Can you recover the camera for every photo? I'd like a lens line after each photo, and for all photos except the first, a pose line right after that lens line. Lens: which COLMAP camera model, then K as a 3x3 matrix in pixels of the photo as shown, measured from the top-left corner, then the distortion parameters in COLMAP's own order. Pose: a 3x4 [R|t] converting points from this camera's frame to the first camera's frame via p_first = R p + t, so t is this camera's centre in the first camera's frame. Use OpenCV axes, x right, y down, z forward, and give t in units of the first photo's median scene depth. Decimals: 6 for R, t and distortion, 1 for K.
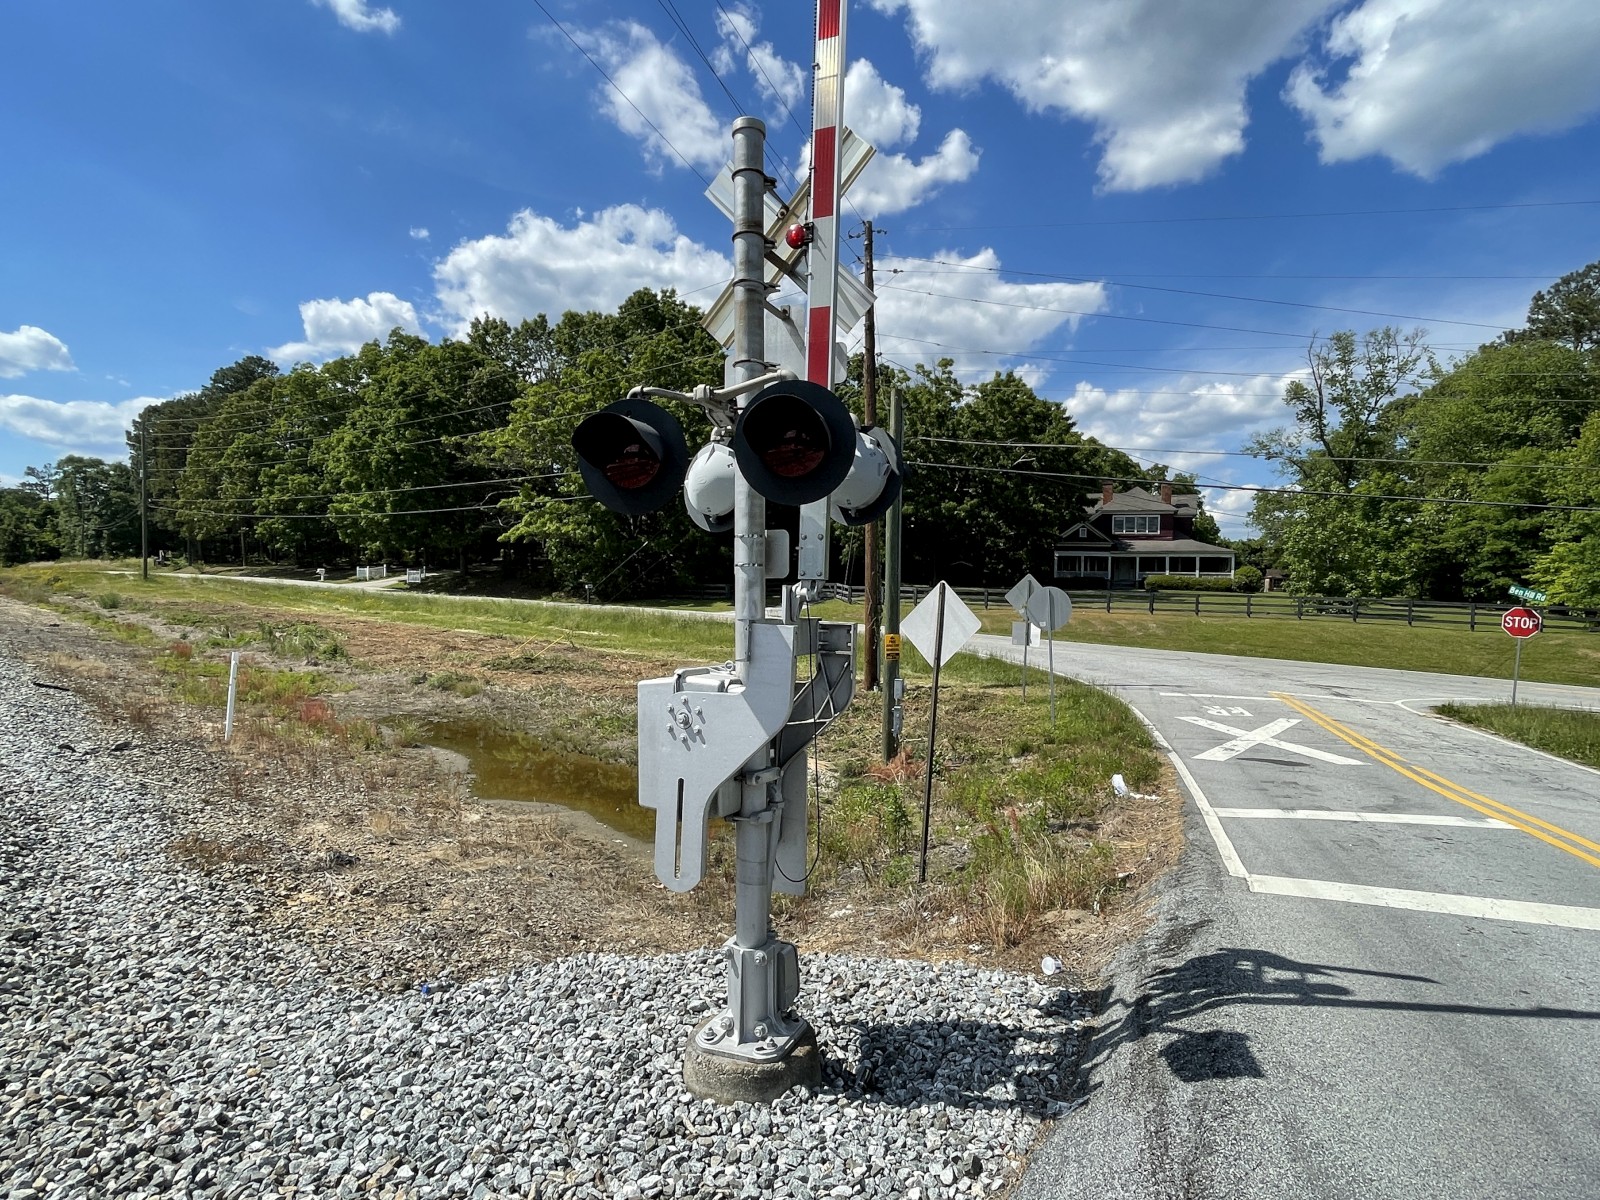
lens RADIAL K [[897.6, 0, 807.3], [0, 897.6, 600.3], [0, 0, 1]] dist [-0.003846, -0.001213]
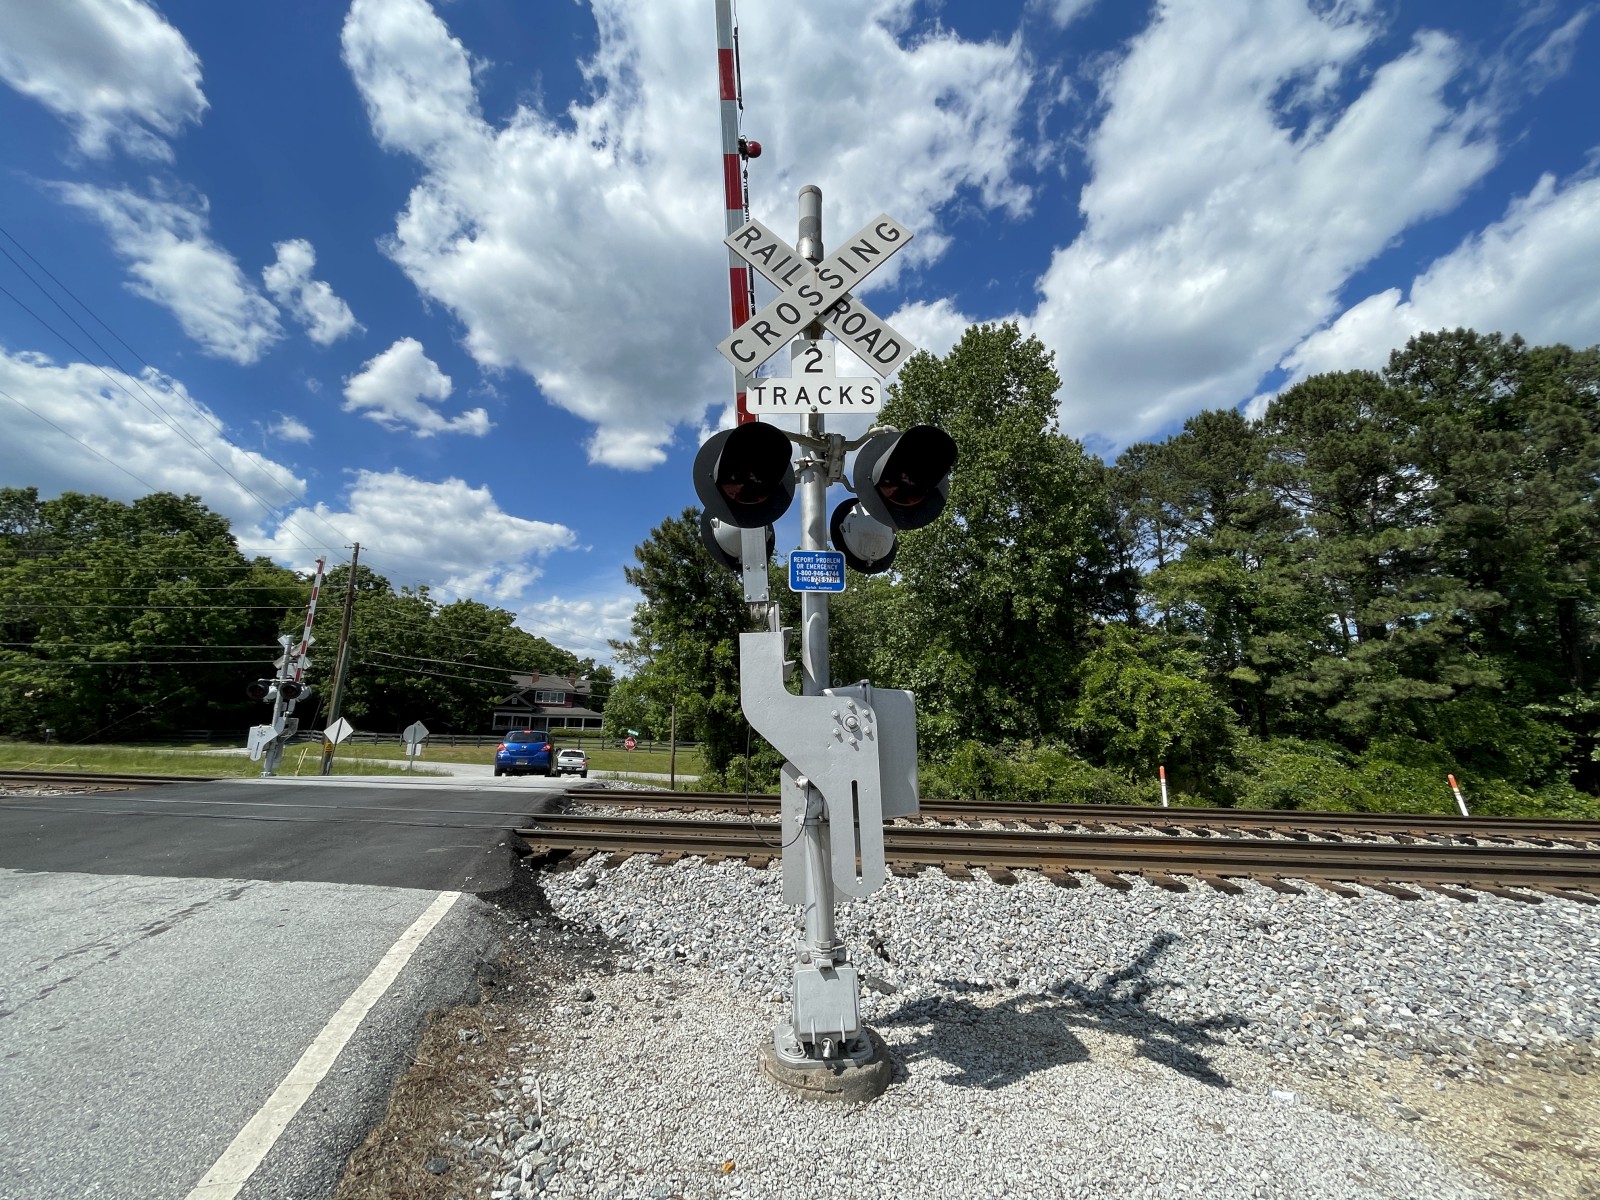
lens RADIAL K [[646.2, 0, 808.8], [0, 646.2, 600.1], [0, 0, 1]] dist [-0.005622, -0.000186]
pose [[0.783733, 0.133235, 0.606640, 0.000588], [0.008880, 0.974217, -0.225438, 0.012914], [-0.621035, 0.182070, 0.762342, -0.229908]]
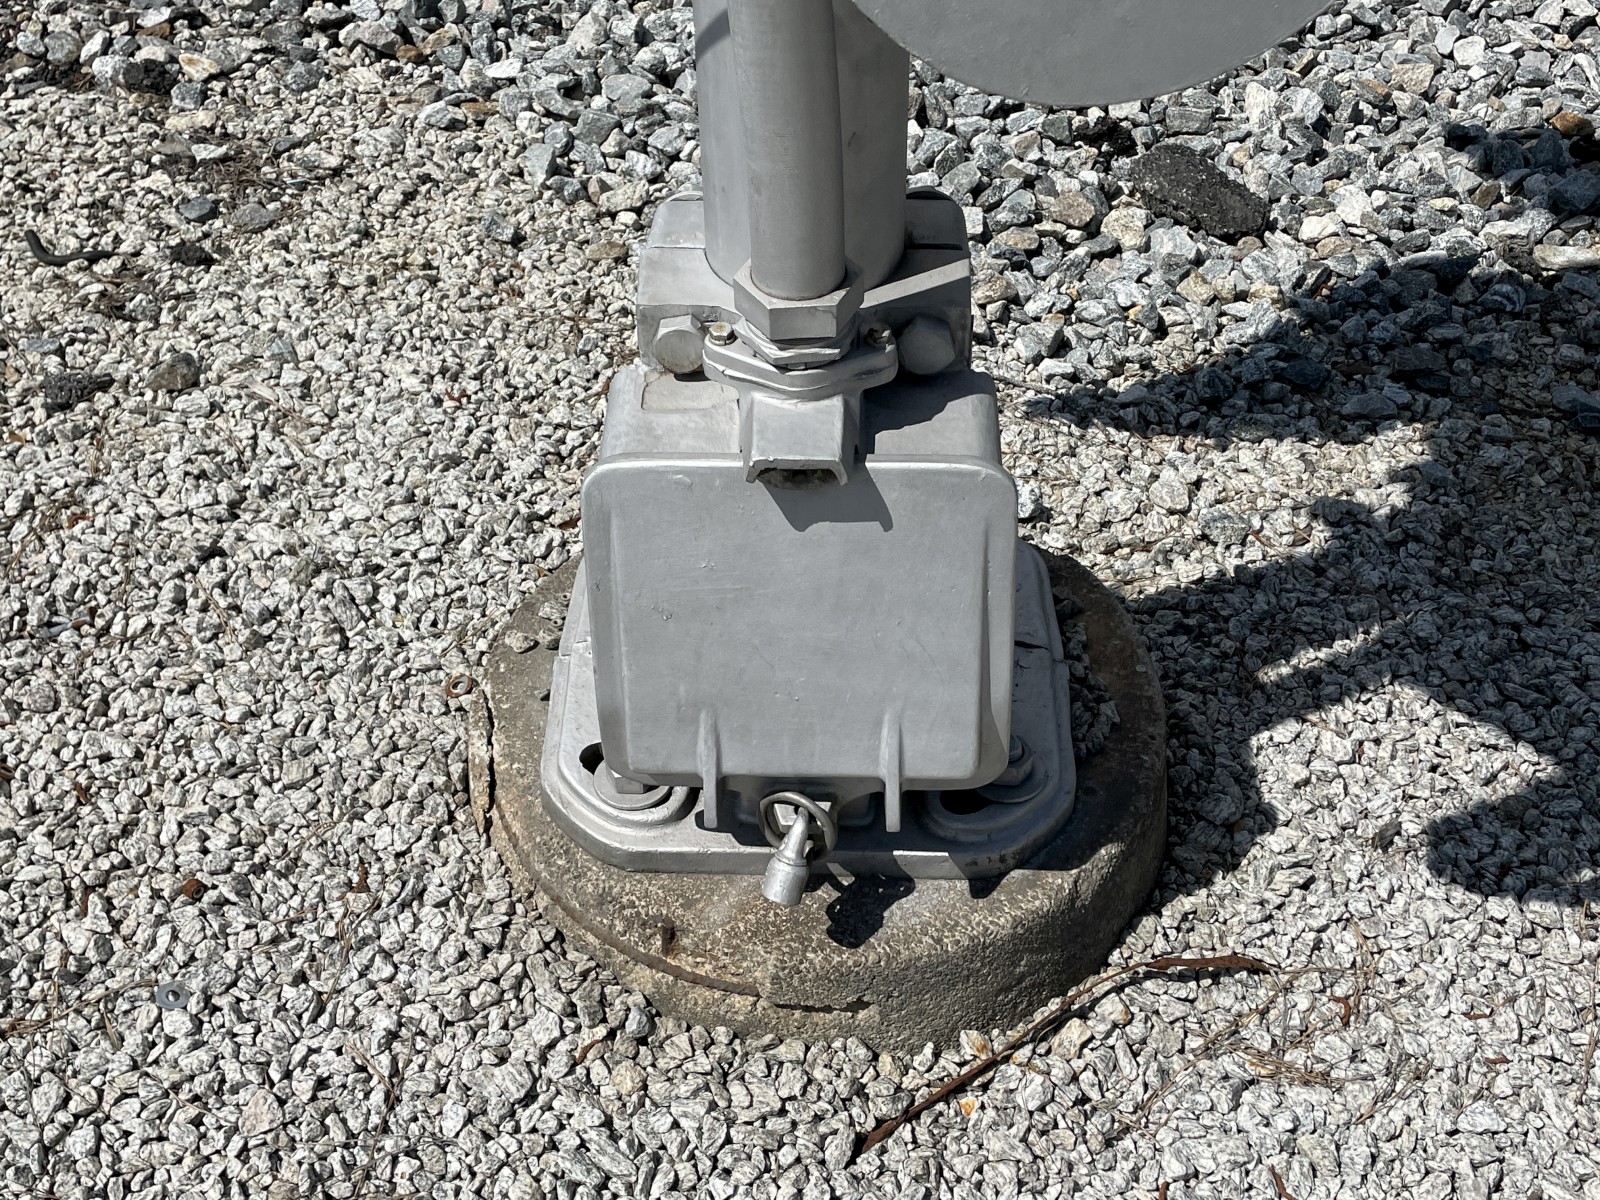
lens RADIAL K [[1786.6, 0, 800.0], [0, 1786.6, 600.0], [0, 0, 1]] dist [0.012699, 0.006384]
pose [[0.855341, -0.346509, 0.385128, 0.019563], [0.014850, 0.759489, 0.650351, 0.016346], [-0.517853, -0.550552, 0.654768, -0.209817]]
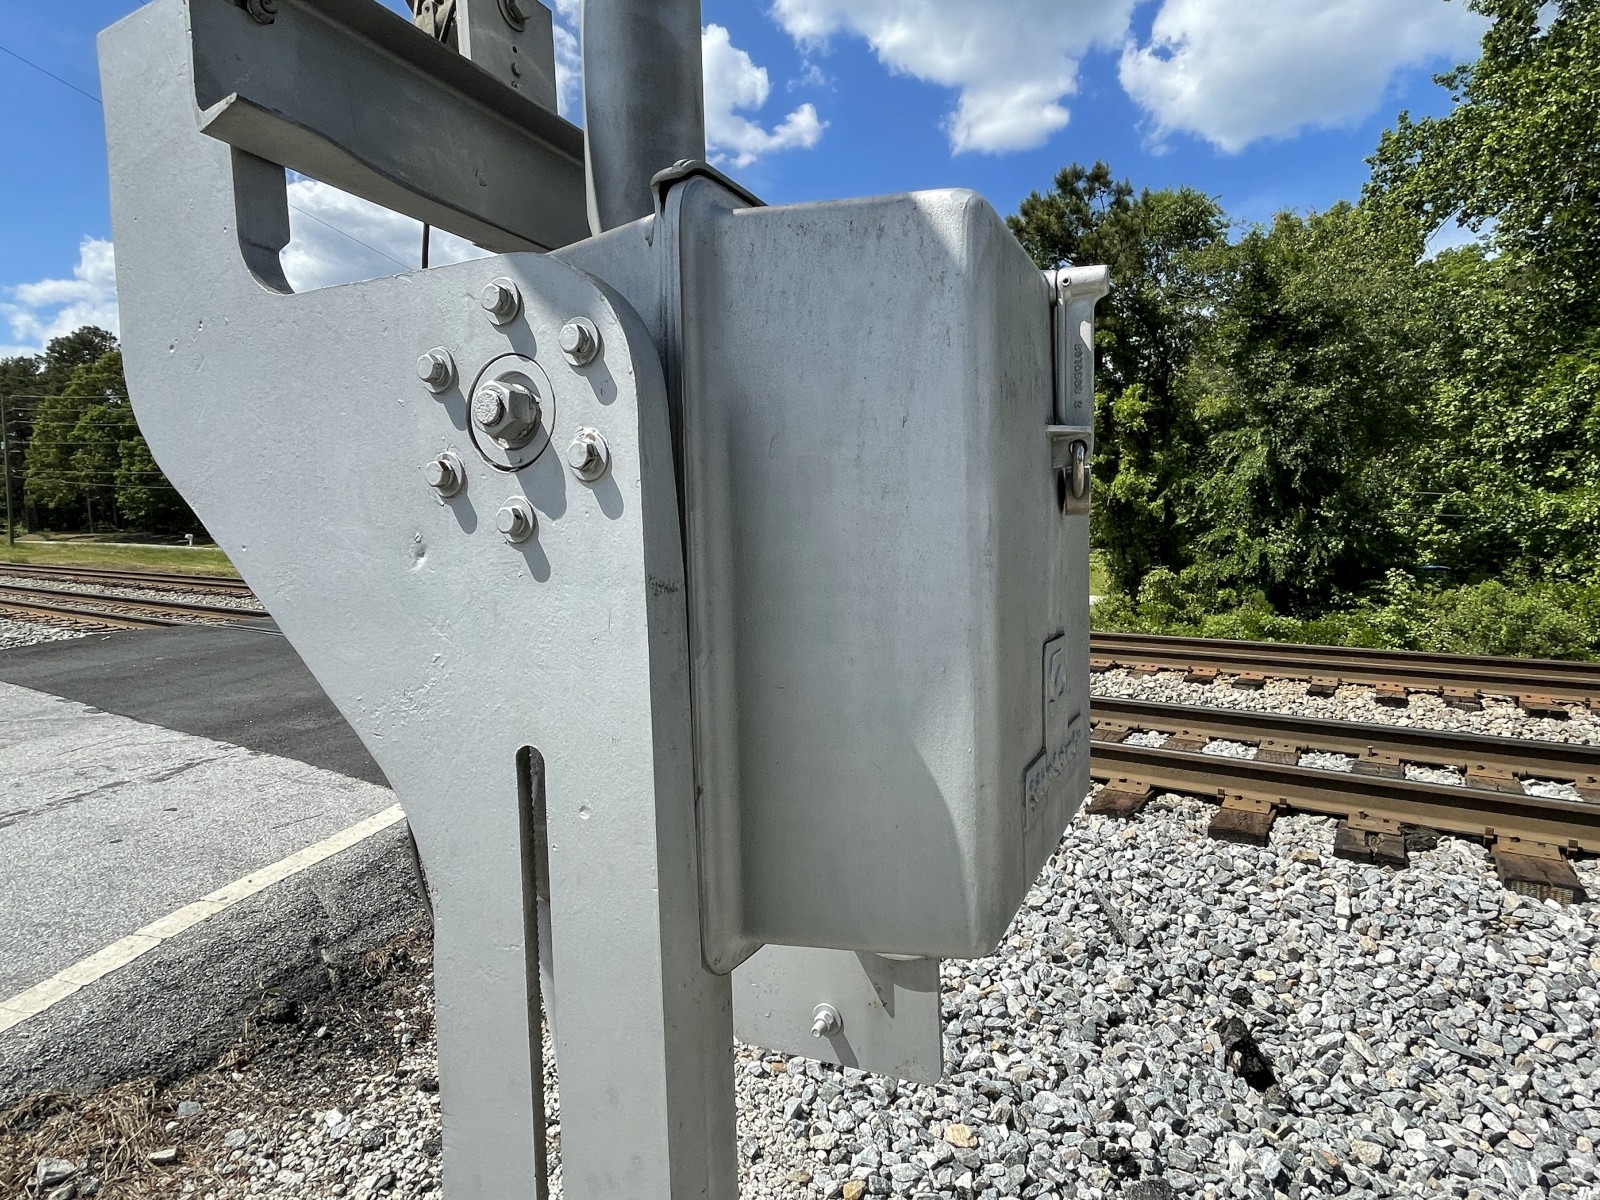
lens RADIAL K [[897.6, 0, 807.3], [0, 897.6, 600.3], [0, 0, 1]] dist [-0.003846, -0.001213]
pose [[0.987890, -0.019370, 0.153944, 0.026219], [0.013435, 0.999129, 0.039495, 0.012978], [-0.154575, -0.036948, 0.987290, -0.211546]]
